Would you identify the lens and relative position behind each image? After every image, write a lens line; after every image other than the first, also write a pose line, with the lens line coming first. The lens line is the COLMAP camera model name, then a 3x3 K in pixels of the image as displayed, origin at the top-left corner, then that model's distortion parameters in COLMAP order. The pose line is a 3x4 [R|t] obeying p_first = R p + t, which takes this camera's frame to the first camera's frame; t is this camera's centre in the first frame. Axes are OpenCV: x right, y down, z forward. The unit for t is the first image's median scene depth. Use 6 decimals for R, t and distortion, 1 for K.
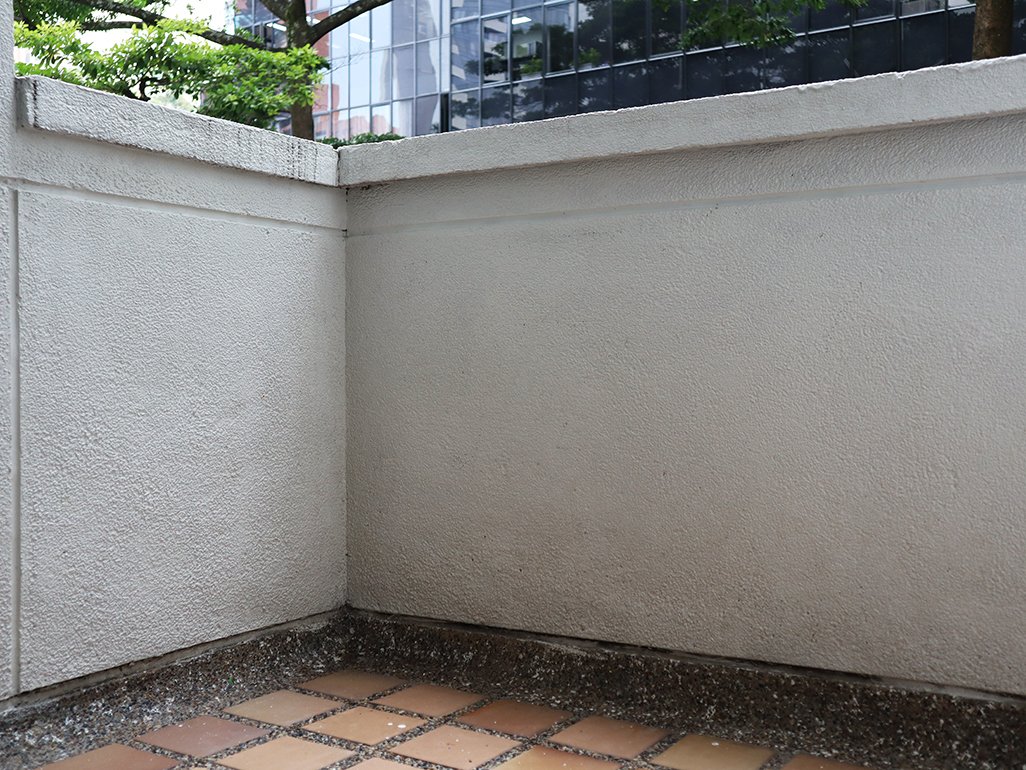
lens RADIAL K [[1146.0, 0, 513.0], [0, 1146.0, 385.0], [0, 0, 1]] dist [0.006906, 0.218555]
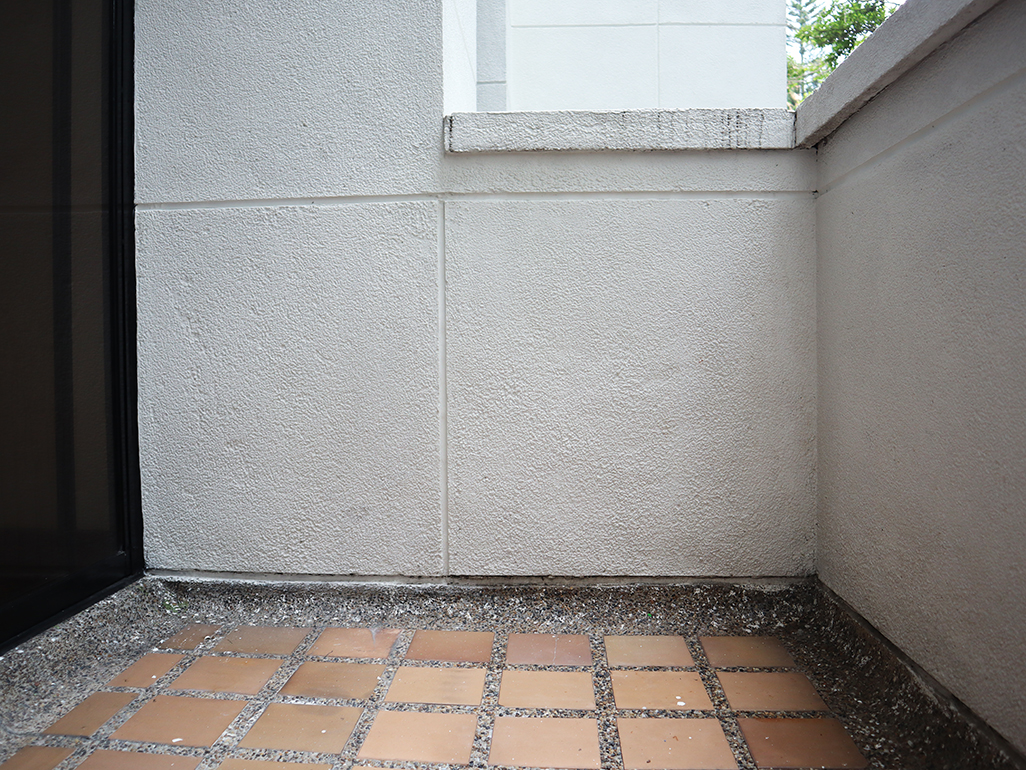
lens RADIAL K [[857.3, 0, 513.0], [0, 857.3, 385.0], [0, 0, 1]] dist [-0.097480, 0.095415]
pose [[0.514210, 0.038451, -0.856802, 0.411018], [-0.008582, 0.999175, 0.039689, 0.002909], [0.857621, -0.013055, 0.514116, 0.498179]]
